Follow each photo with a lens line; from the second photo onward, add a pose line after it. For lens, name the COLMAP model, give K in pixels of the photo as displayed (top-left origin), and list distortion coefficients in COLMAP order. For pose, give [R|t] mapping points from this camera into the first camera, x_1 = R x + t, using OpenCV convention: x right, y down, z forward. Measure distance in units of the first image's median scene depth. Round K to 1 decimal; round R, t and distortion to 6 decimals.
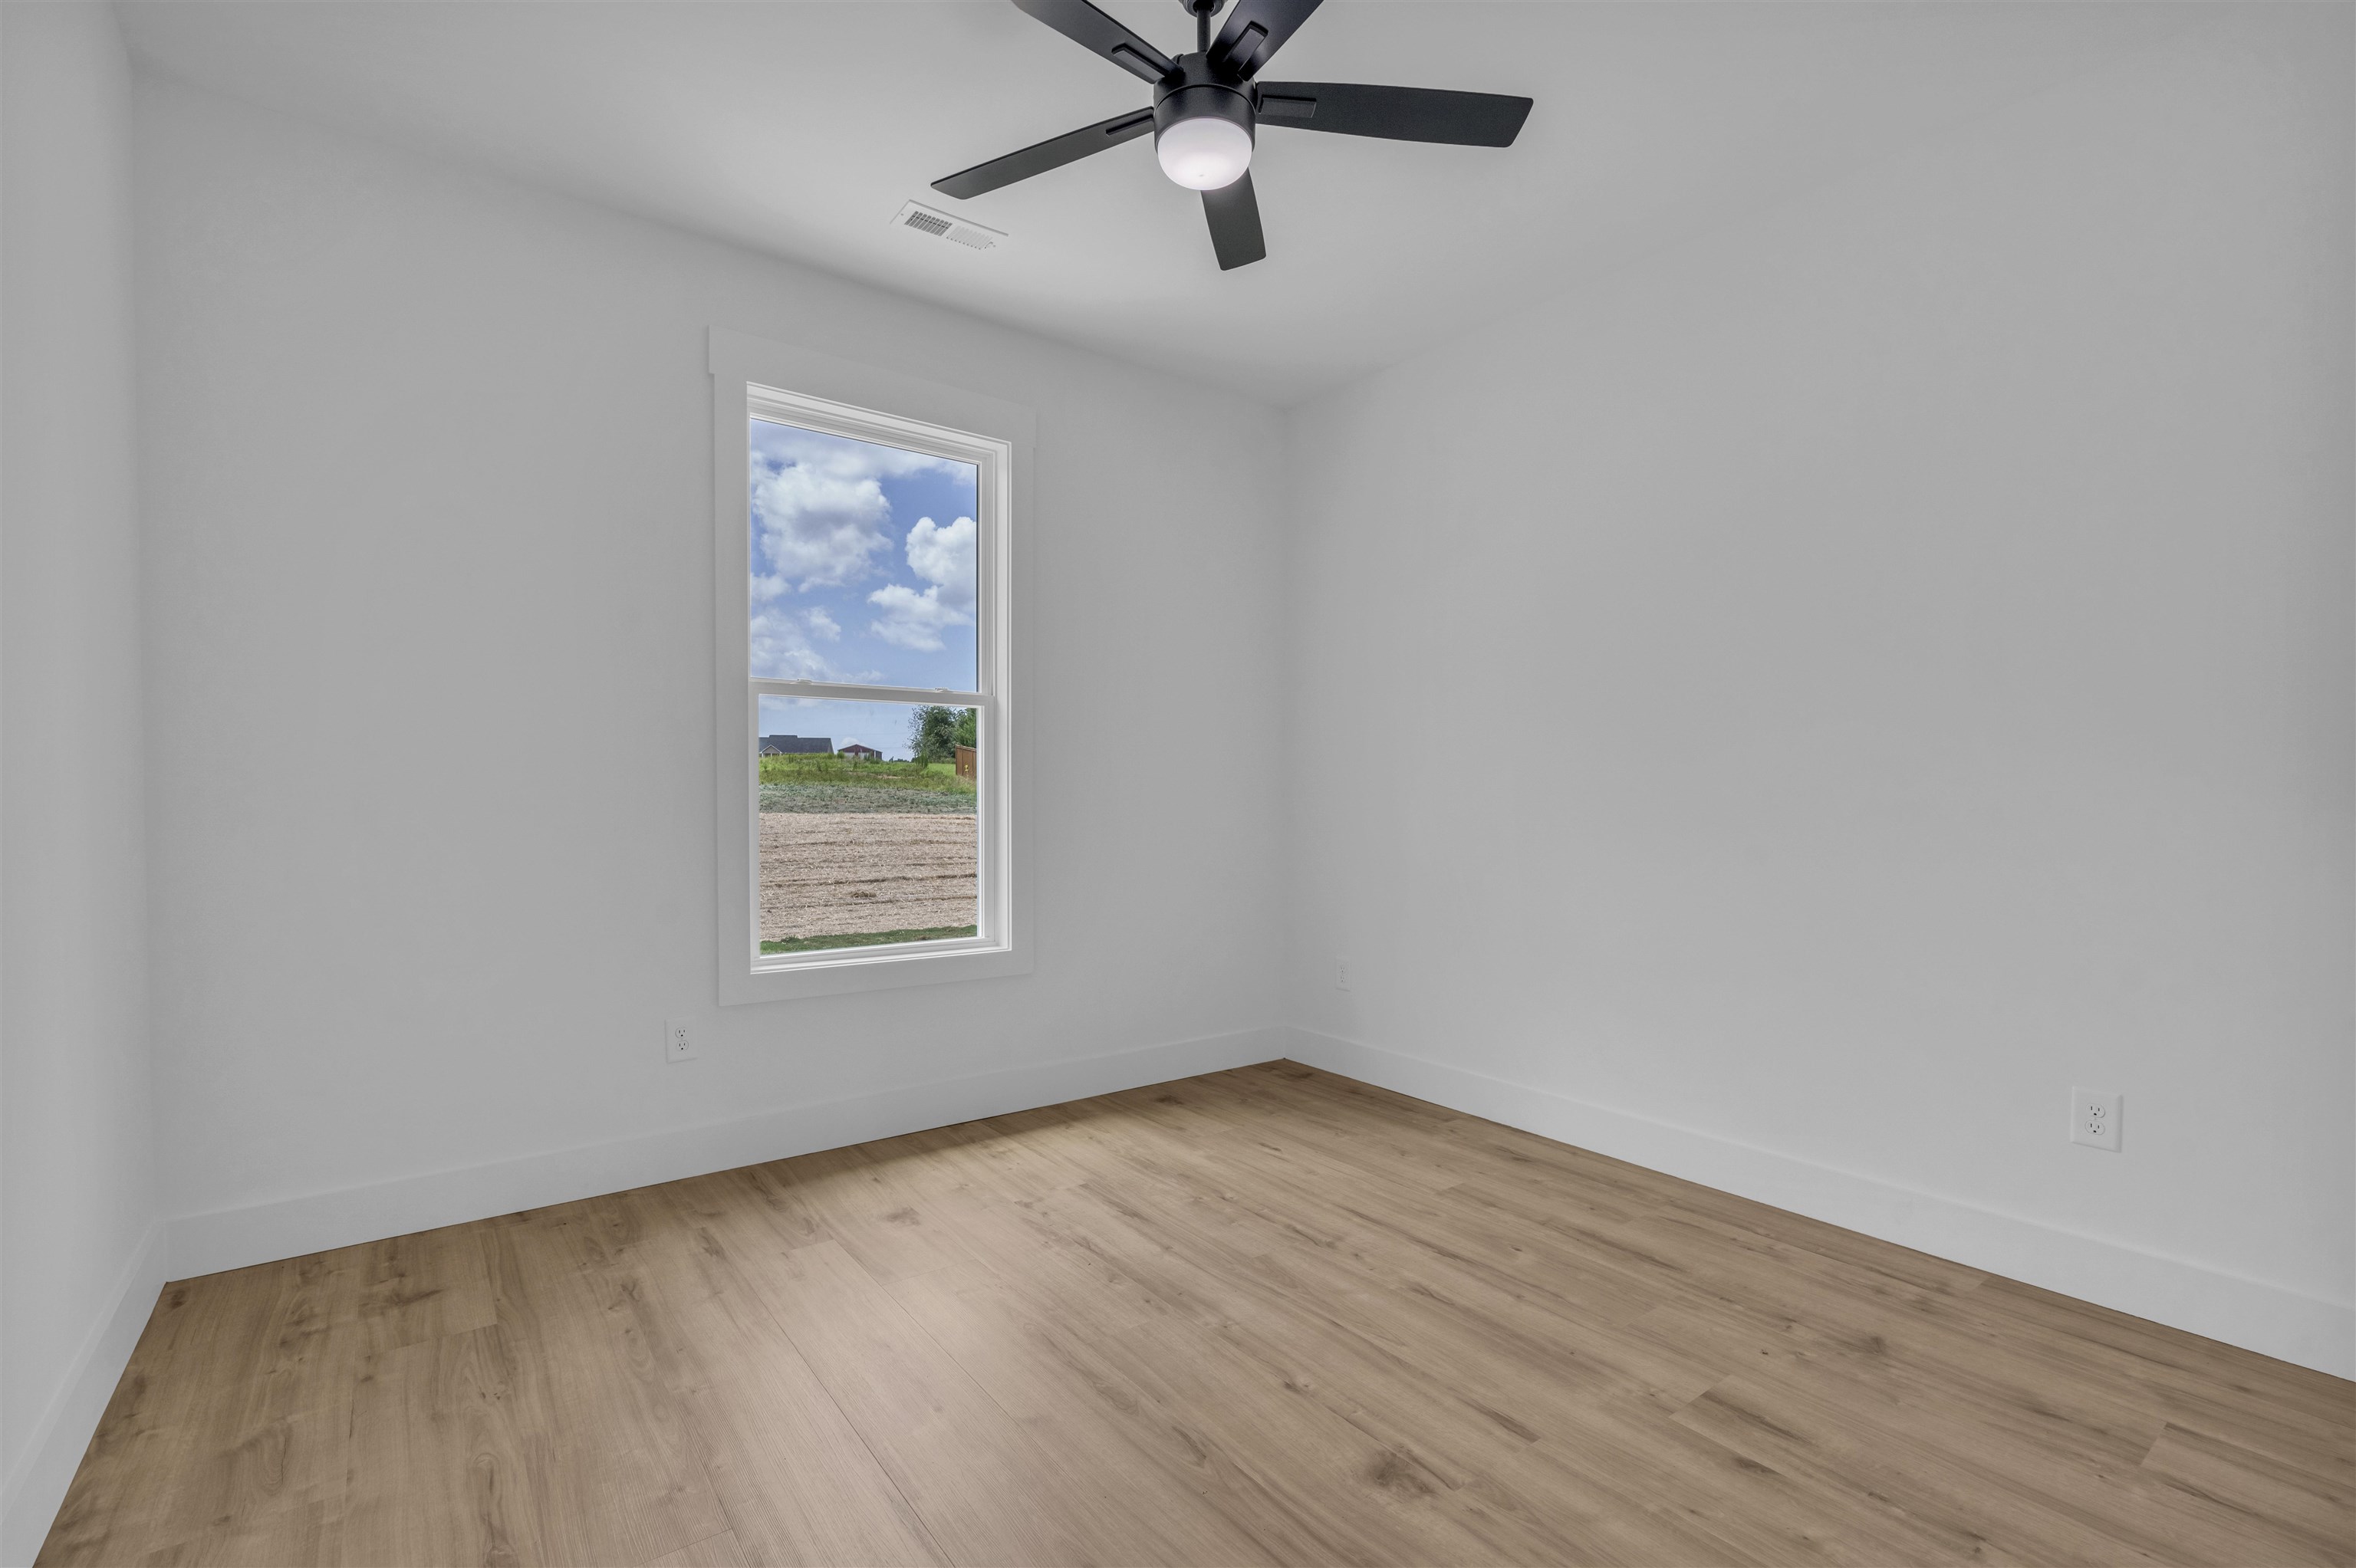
lens RADIAL K [[1054.8, 0, 1174.0], [0, 1054.8, 795.9], [0, 0, 1]] dist [0.003359, 0.000186]
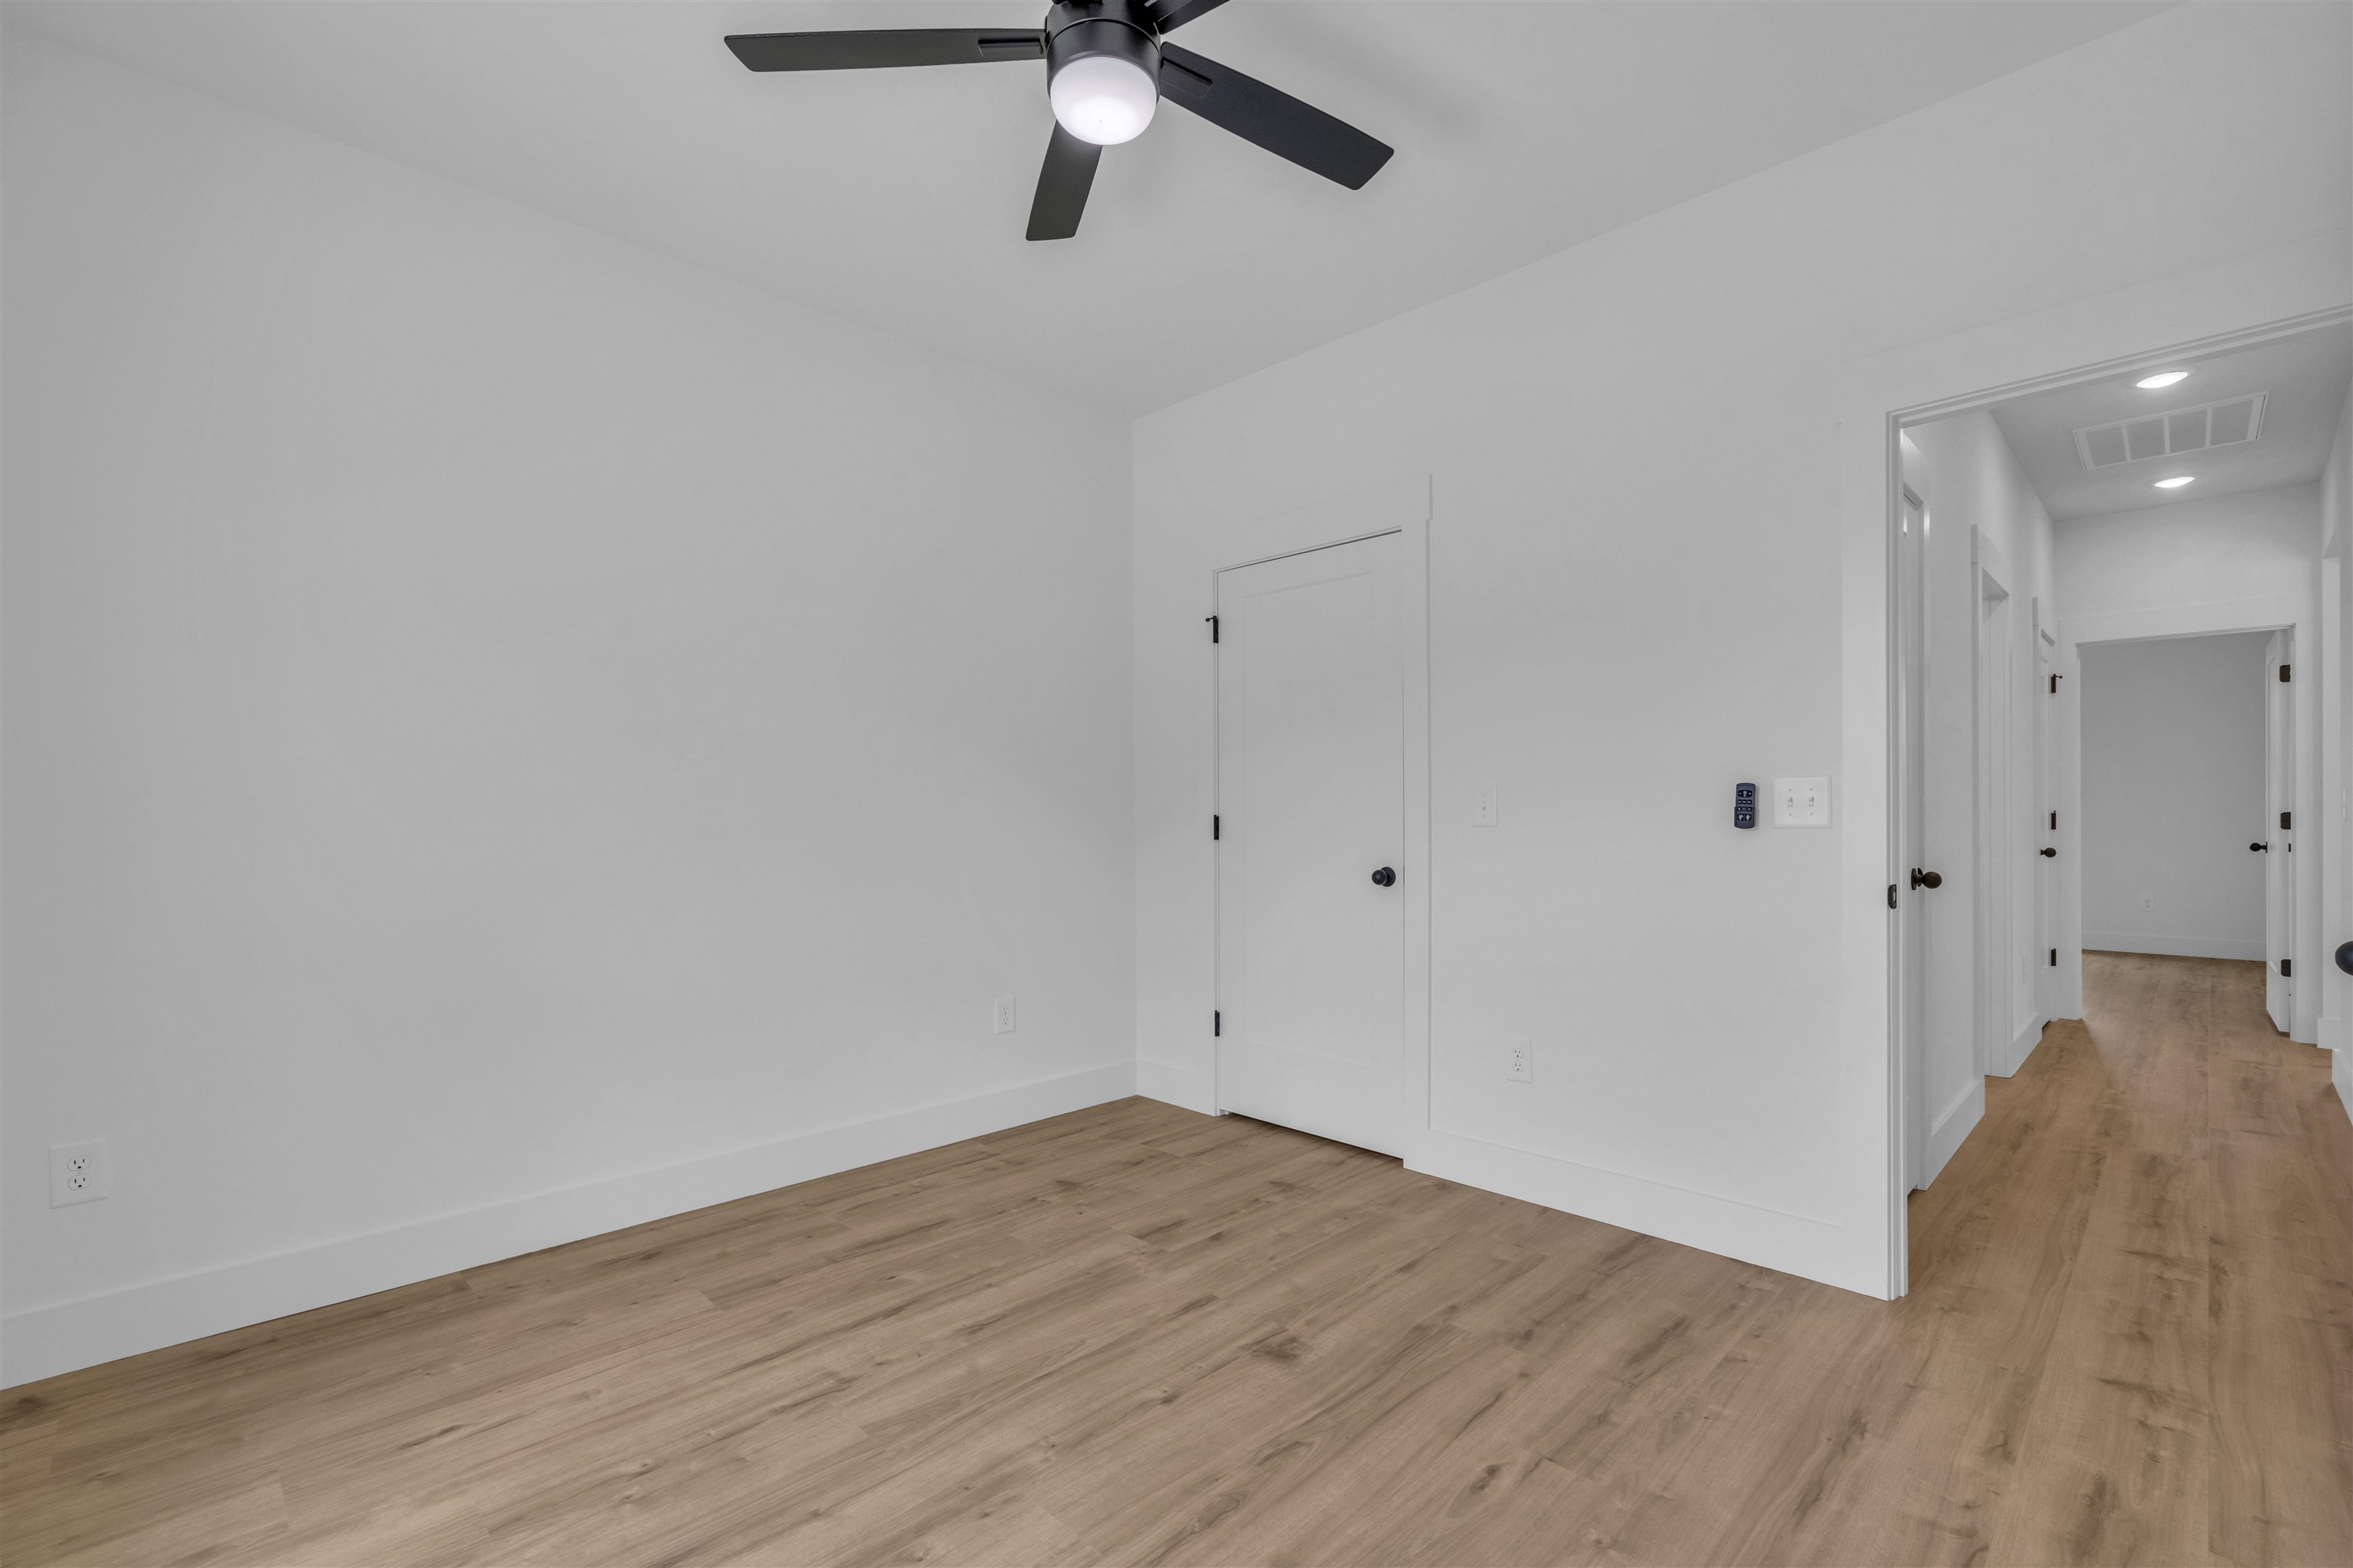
lens RADIAL K [[1053.7, 0, 1149.5], [0, 1053.7, 790.3], [0, 0, 1]] dist [0.003359, 0.000186]
pose [[-0.140197, 0.021836, 0.989883, -0.773223], [0.004742, 0.999760, -0.021382, -0.010632], [-0.990112, 0.001697, -0.140267, 0.979200]]
